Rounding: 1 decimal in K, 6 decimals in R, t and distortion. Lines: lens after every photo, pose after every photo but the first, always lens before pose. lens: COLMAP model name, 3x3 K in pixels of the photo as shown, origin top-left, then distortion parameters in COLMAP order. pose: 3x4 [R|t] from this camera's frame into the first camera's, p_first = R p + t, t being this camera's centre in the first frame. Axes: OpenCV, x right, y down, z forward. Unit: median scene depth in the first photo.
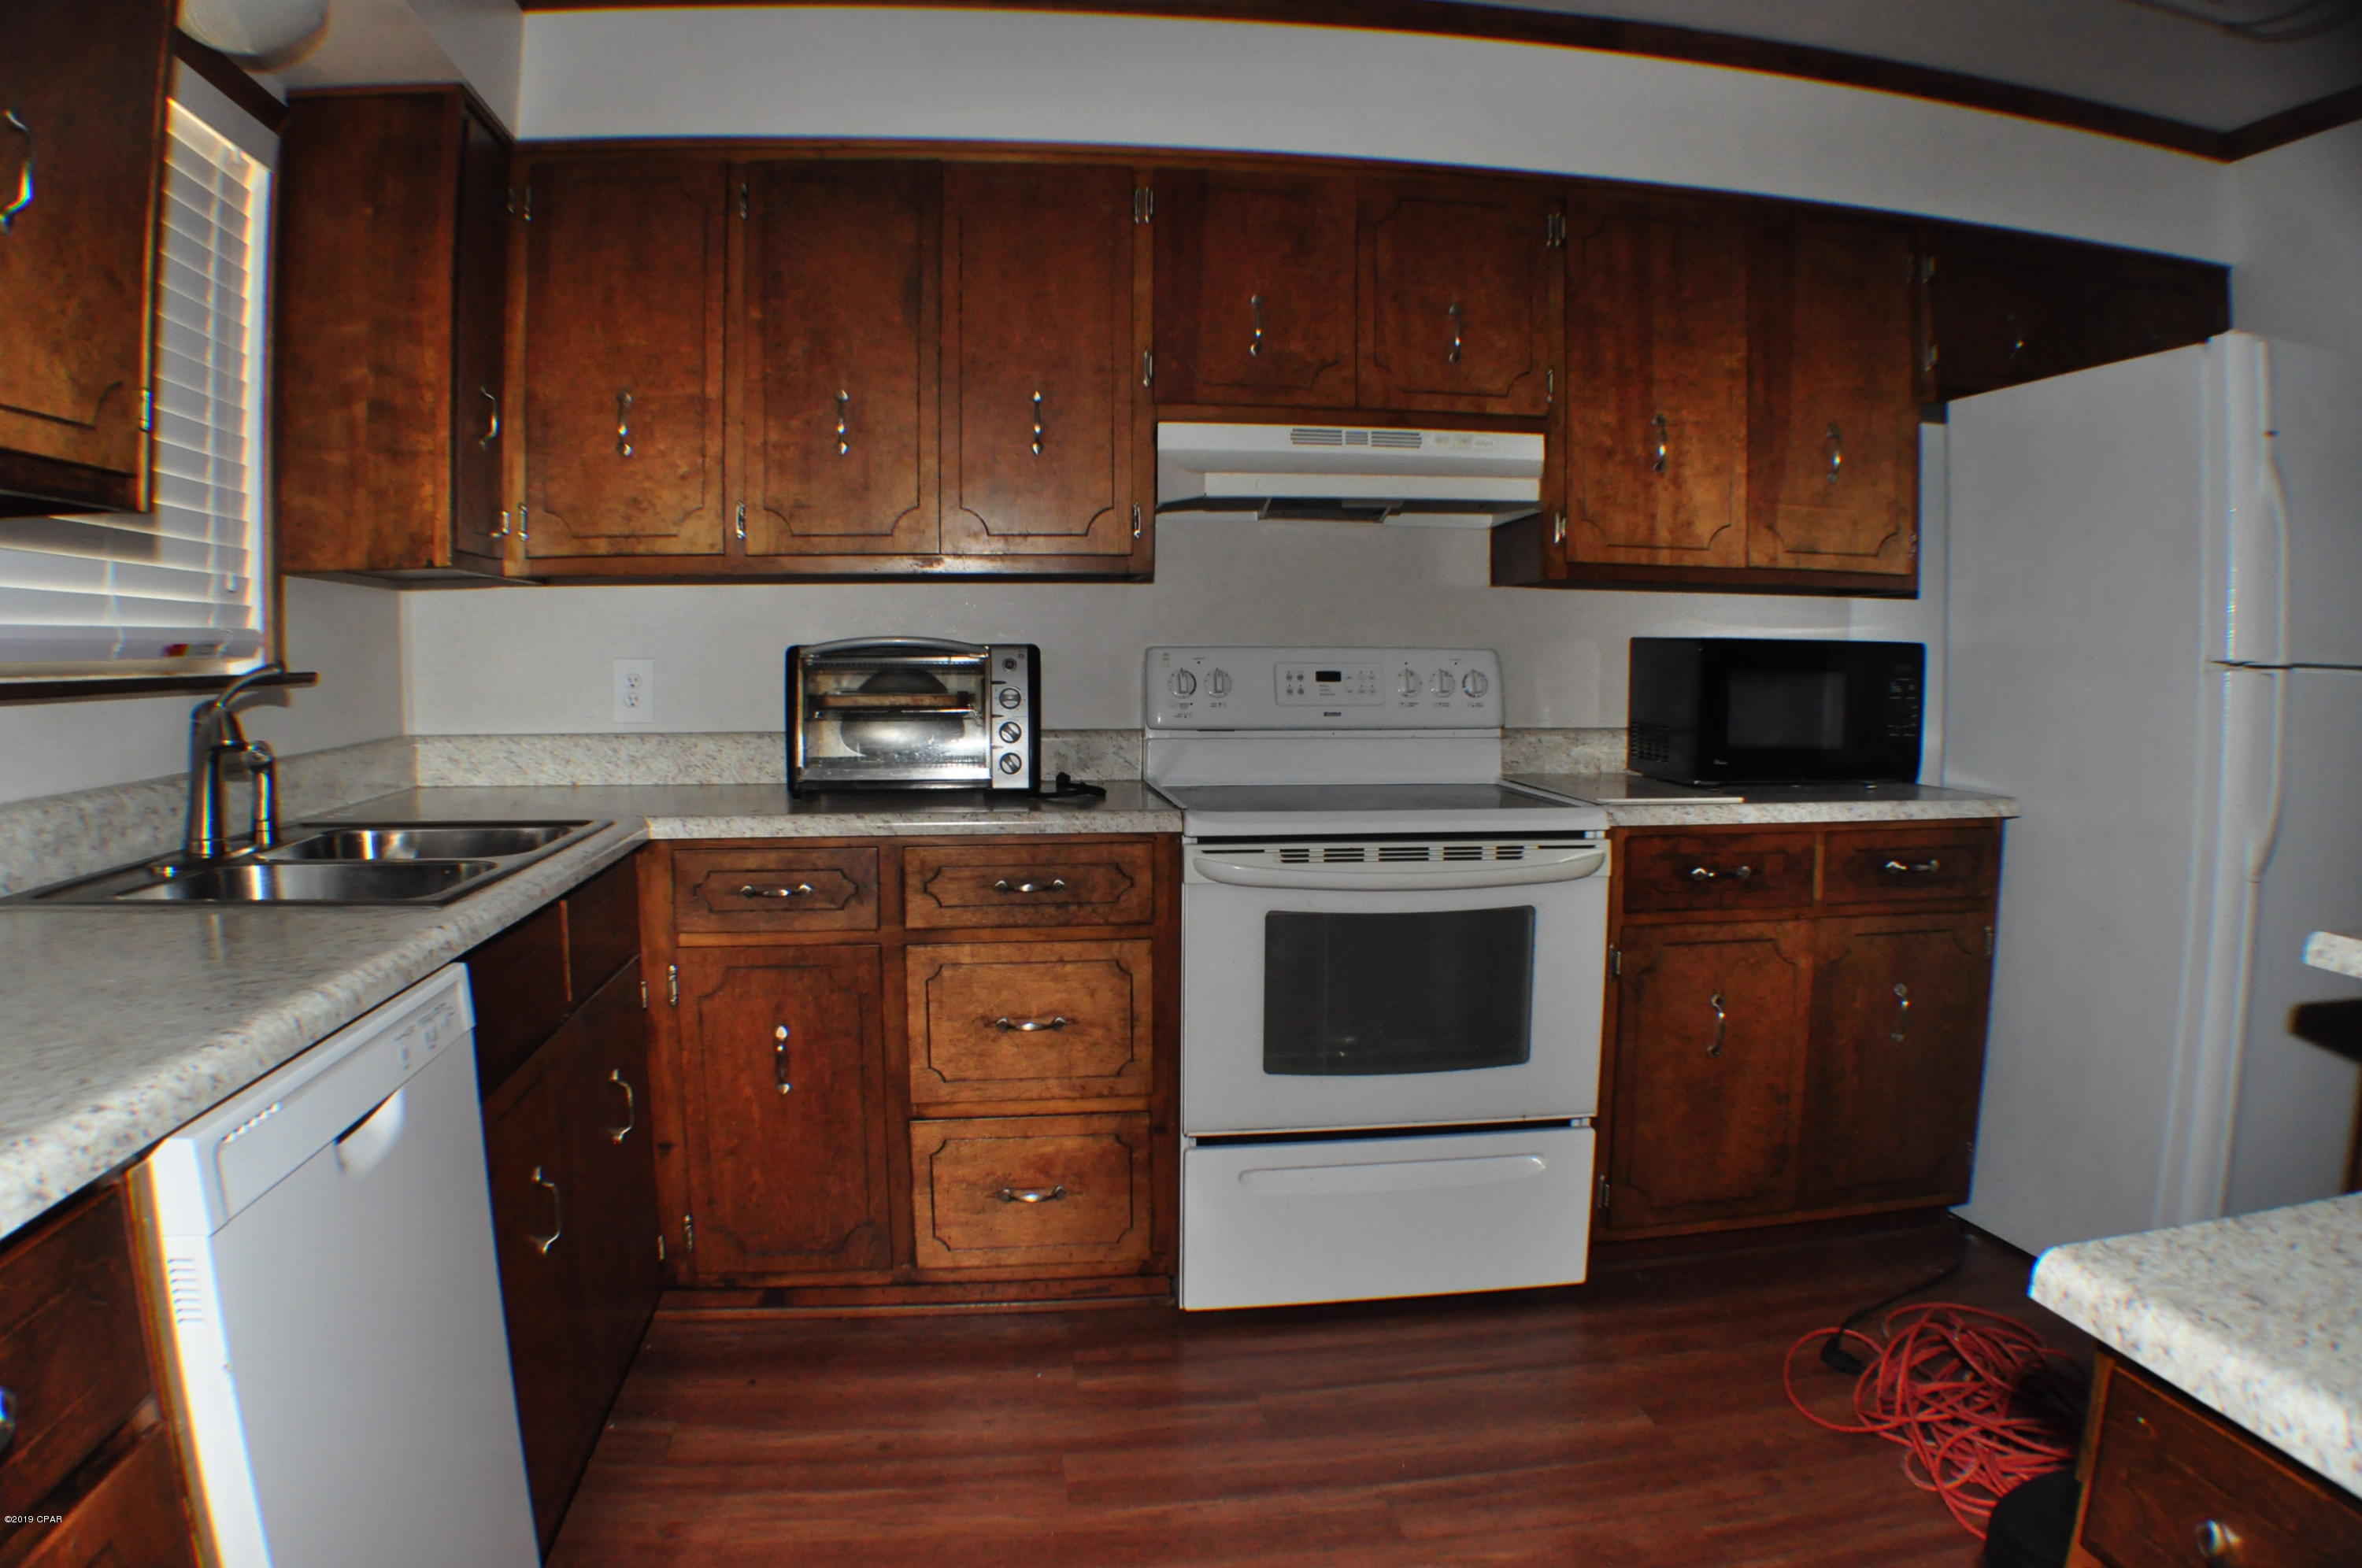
lens RADIAL K [[1556.9, 0, 1178.7], [0, 1556.9, 799.4], [0, 0, 1]] dist [-0.193290, 0.055135]
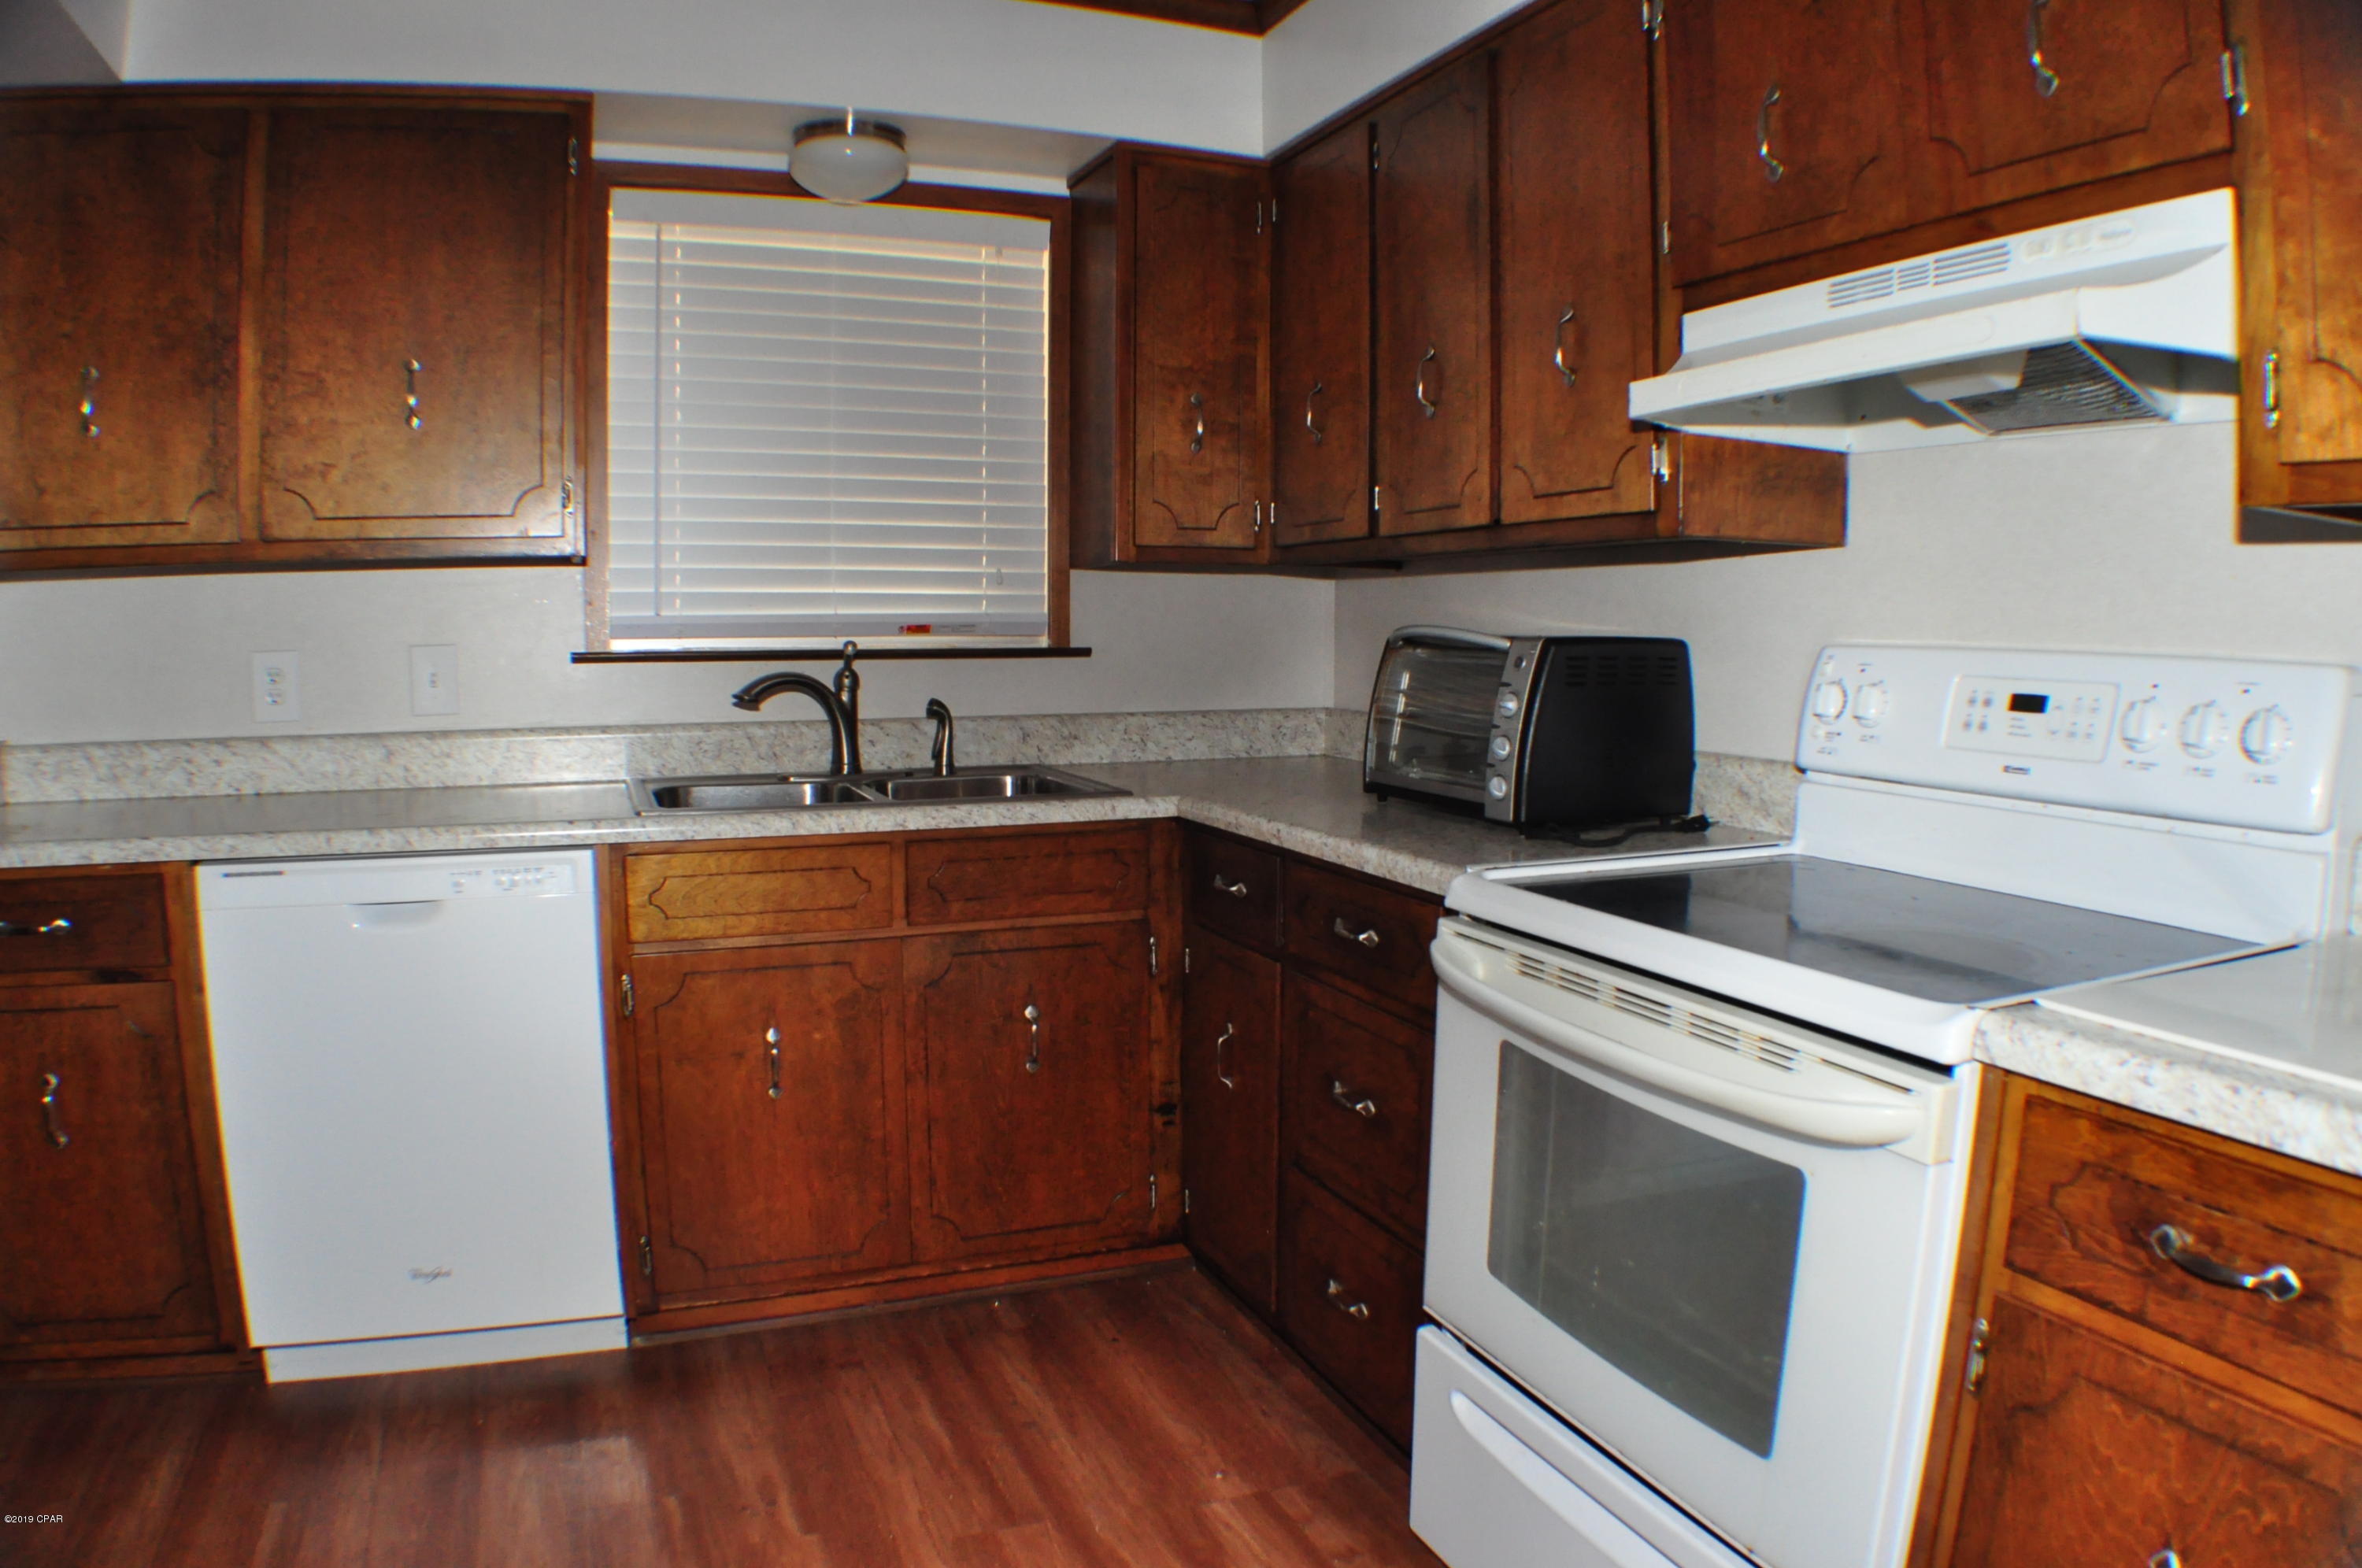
lens RADIAL K [[1556.9, 0, 1178.7], [0, 1556.9, 799.4], [0, 0, 1]] dist [-0.193290, 0.055135]
pose [[0.232059, 0.108252, -0.966659, 0.620979], [-0.094151, 0.991621, 0.088445, -0.071868], [0.968134, 0.070487, 0.240307, 0.662640]]
